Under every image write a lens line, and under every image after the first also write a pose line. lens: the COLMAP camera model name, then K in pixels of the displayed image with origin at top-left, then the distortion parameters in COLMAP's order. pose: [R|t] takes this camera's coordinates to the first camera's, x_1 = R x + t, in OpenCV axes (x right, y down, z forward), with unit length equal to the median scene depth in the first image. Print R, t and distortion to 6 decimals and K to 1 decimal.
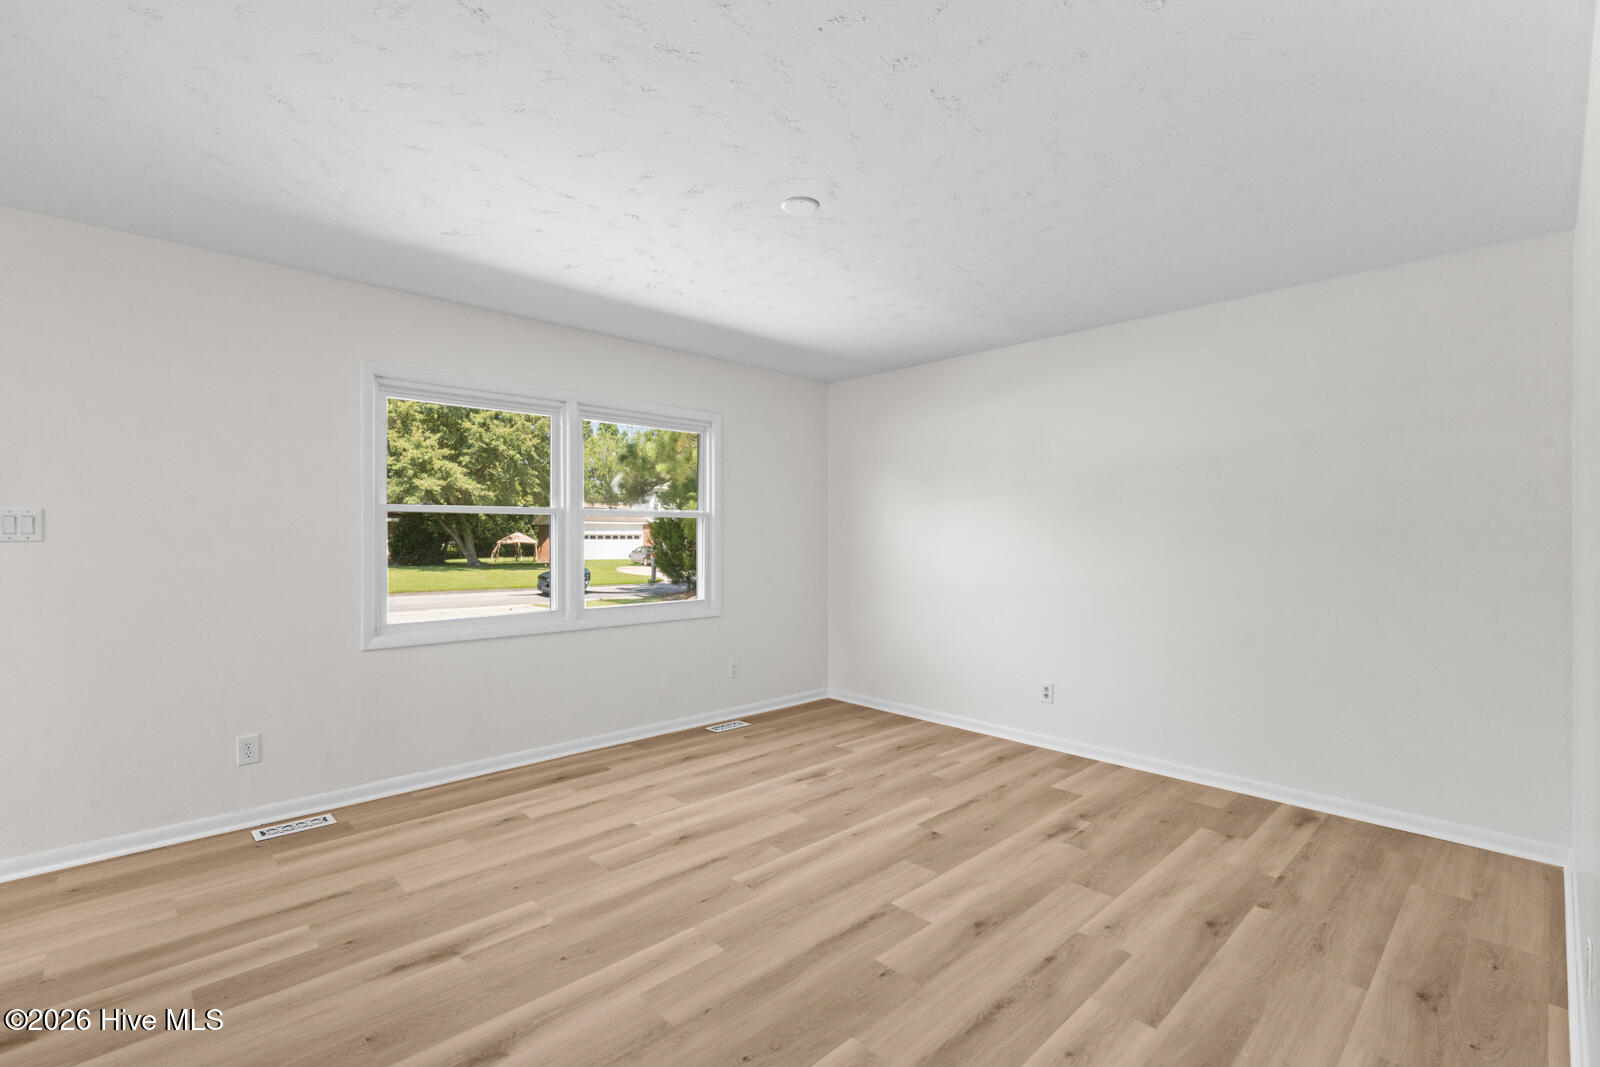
lens RADIAL K [[720.4, 0, 800.2], [0, 720.4, 531.0], [0, 0, 1]] dist [0.001592, 0.000229]
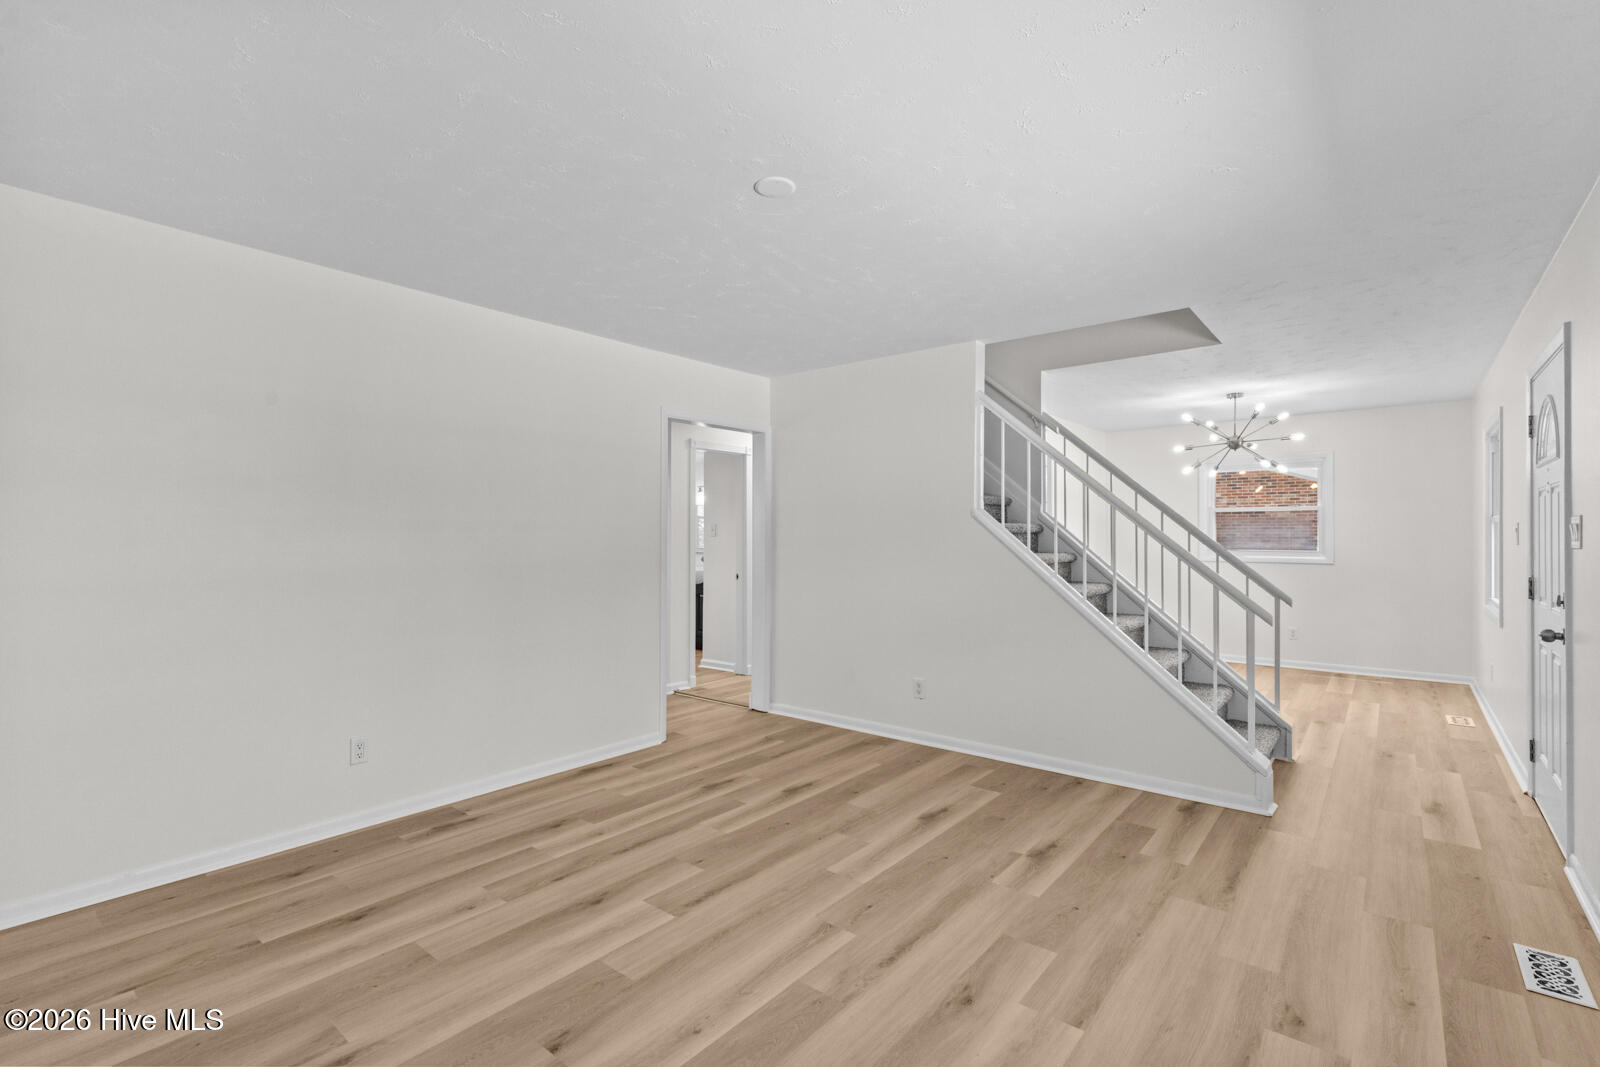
lens RADIAL K [[720.4, 0, 797.9], [0, 720.4, 535.9], [0, 0, 1]] dist [0.001592, 0.000229]
pose [[-0.993292, -0.002763, -0.115603, 0.077932], [-0.002216, 0.999986, -0.004862, 0.018487], [0.115615, -0.004573, -0.993284, 2.007698]]
